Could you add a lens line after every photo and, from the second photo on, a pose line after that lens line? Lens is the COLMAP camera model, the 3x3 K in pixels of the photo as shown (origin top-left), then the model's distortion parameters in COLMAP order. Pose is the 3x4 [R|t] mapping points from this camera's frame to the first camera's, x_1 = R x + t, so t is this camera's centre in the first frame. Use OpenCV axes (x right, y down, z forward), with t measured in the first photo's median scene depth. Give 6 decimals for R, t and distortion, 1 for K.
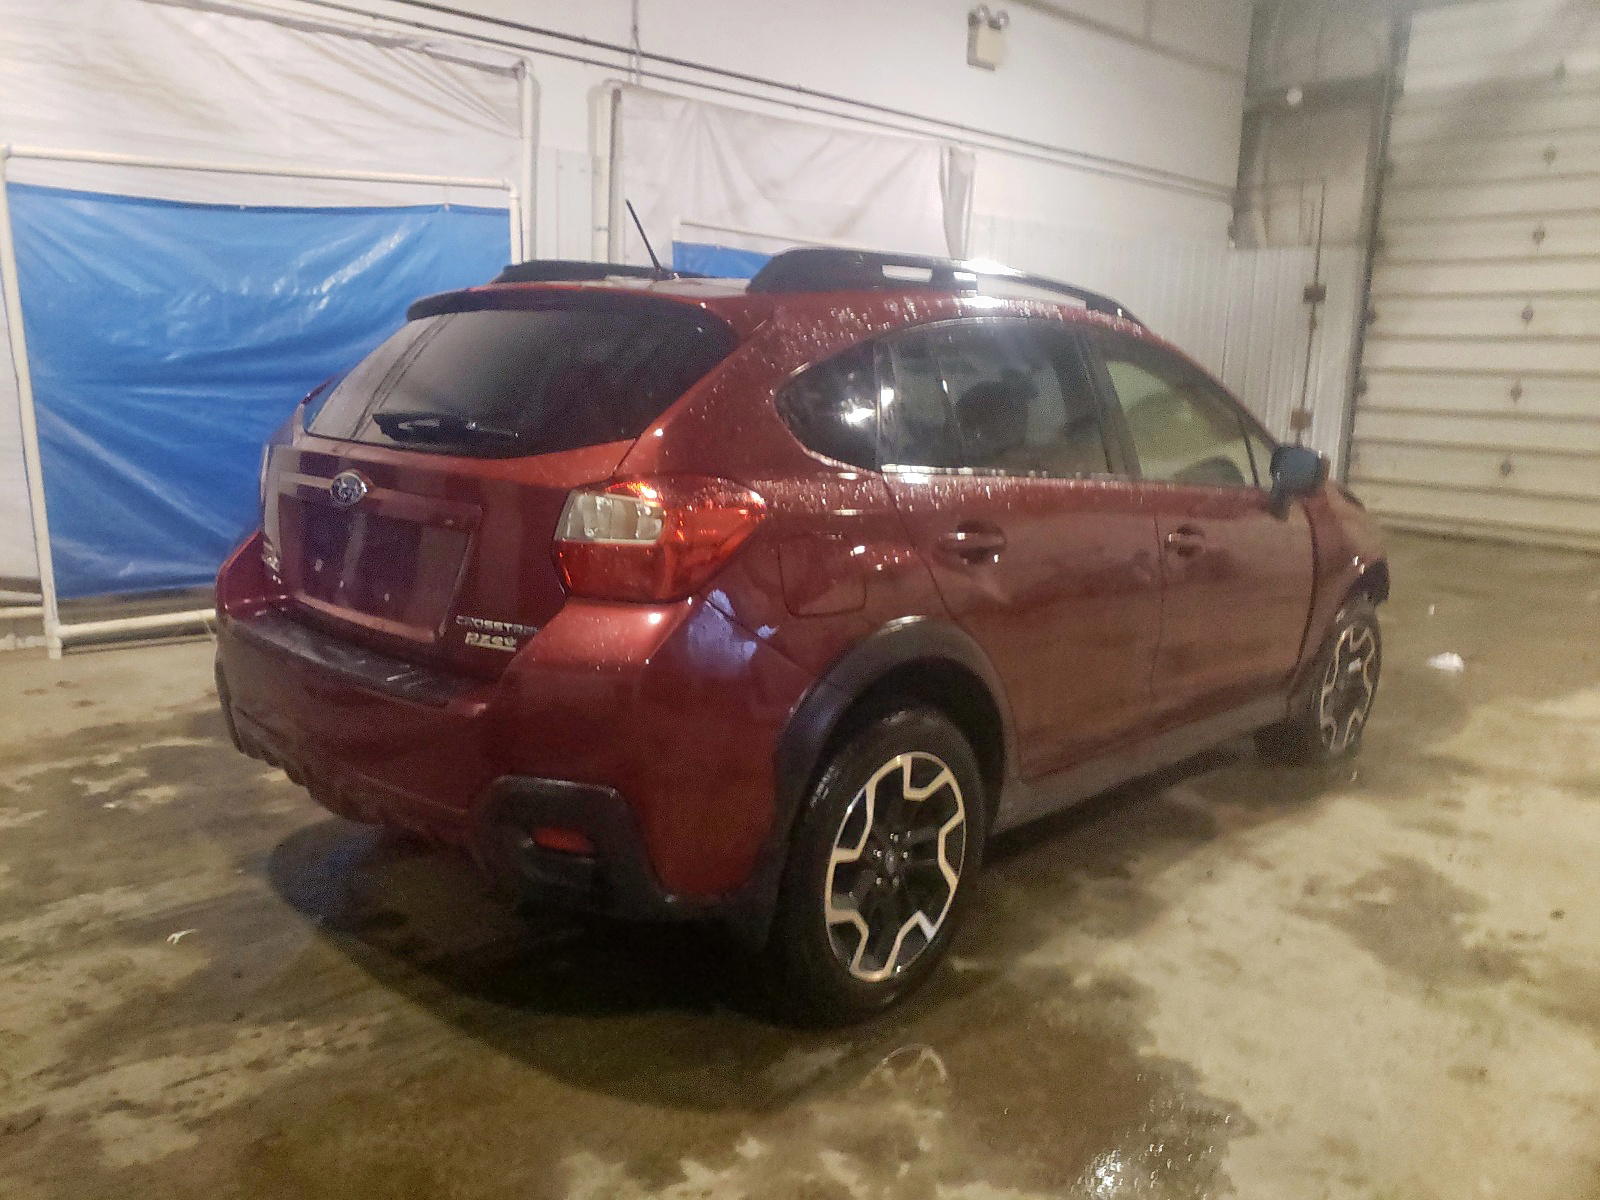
lens RADIAL K [[1215.5, 0, 763.1], [0, 1215.5, 601.0], [0, 0, 1]] dist [0.006521, 0.005225]
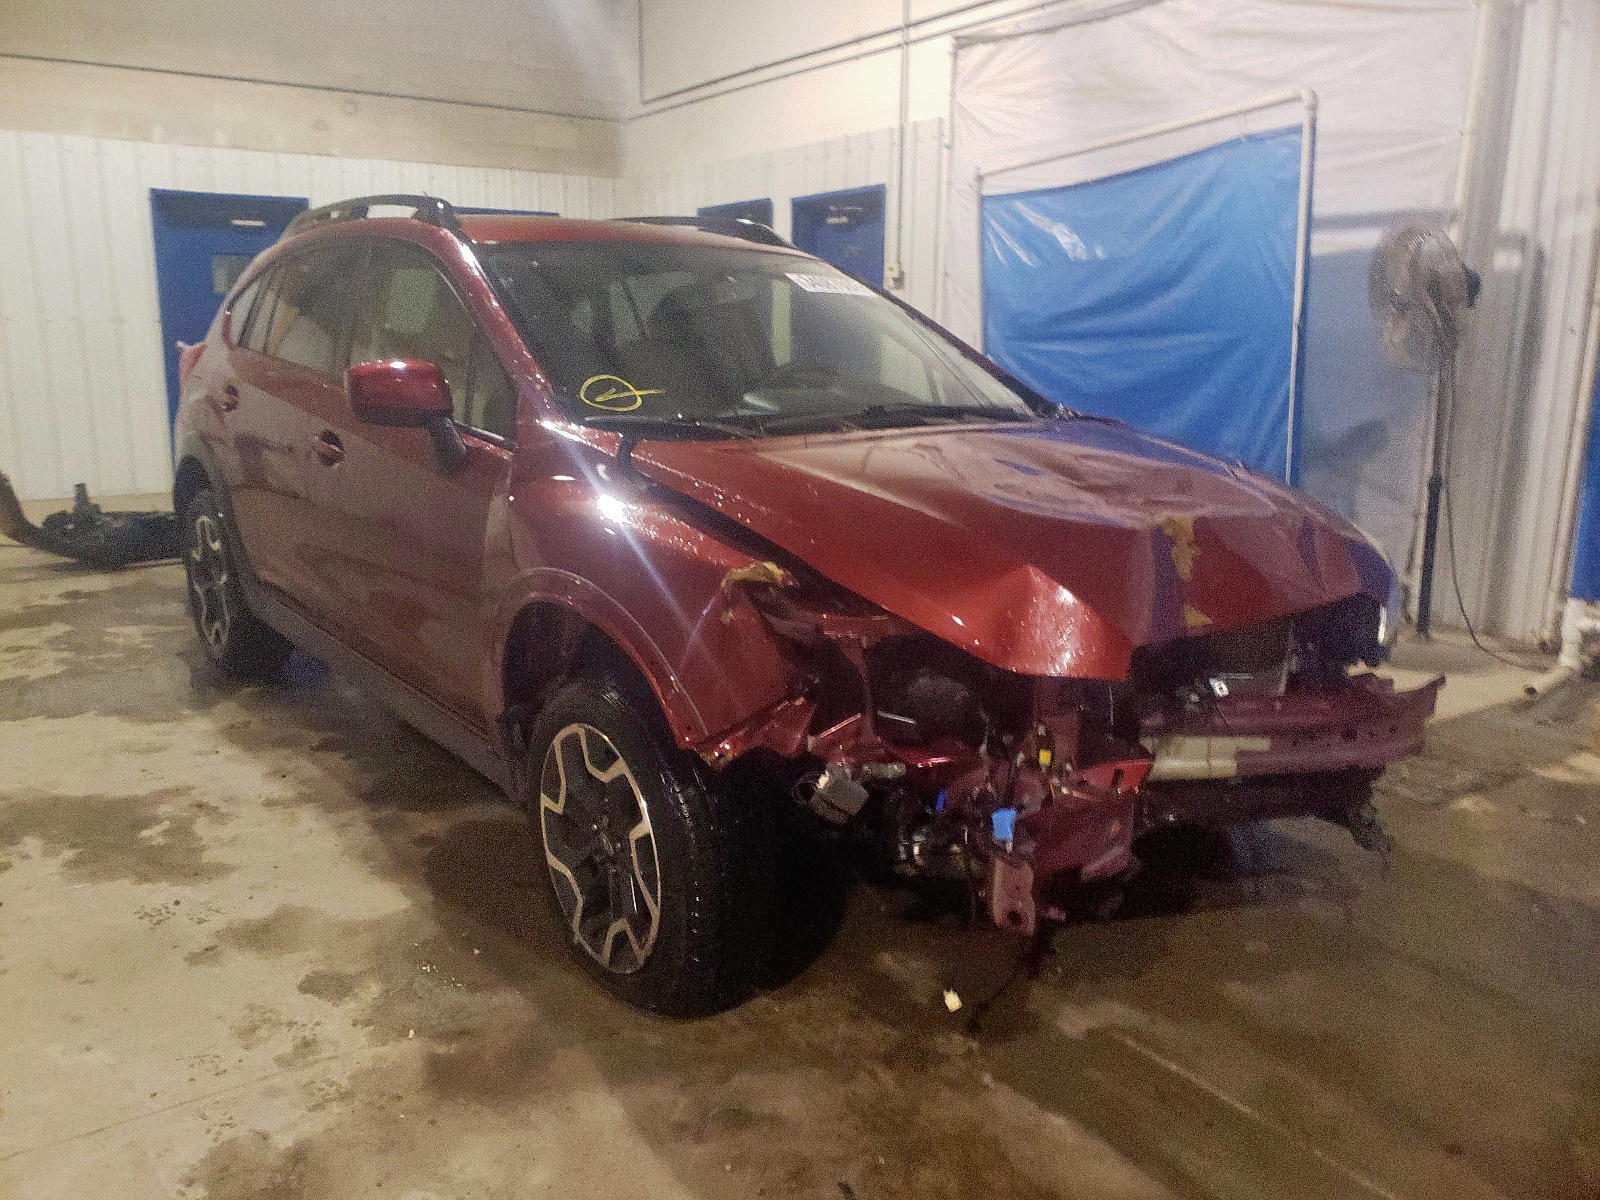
lens RADIAL K [[1215.5, 0, 763.1], [0, 1215.5, 601.0], [0, 0, 1]] dist [0.006521, 0.005225]
pose [[-0.129232, 0.186428, -0.973932, 1.274693], [-0.202146, 0.956591, 0.209931, -0.206928], [0.970791, 0.224007, -0.085937, 1.444678]]
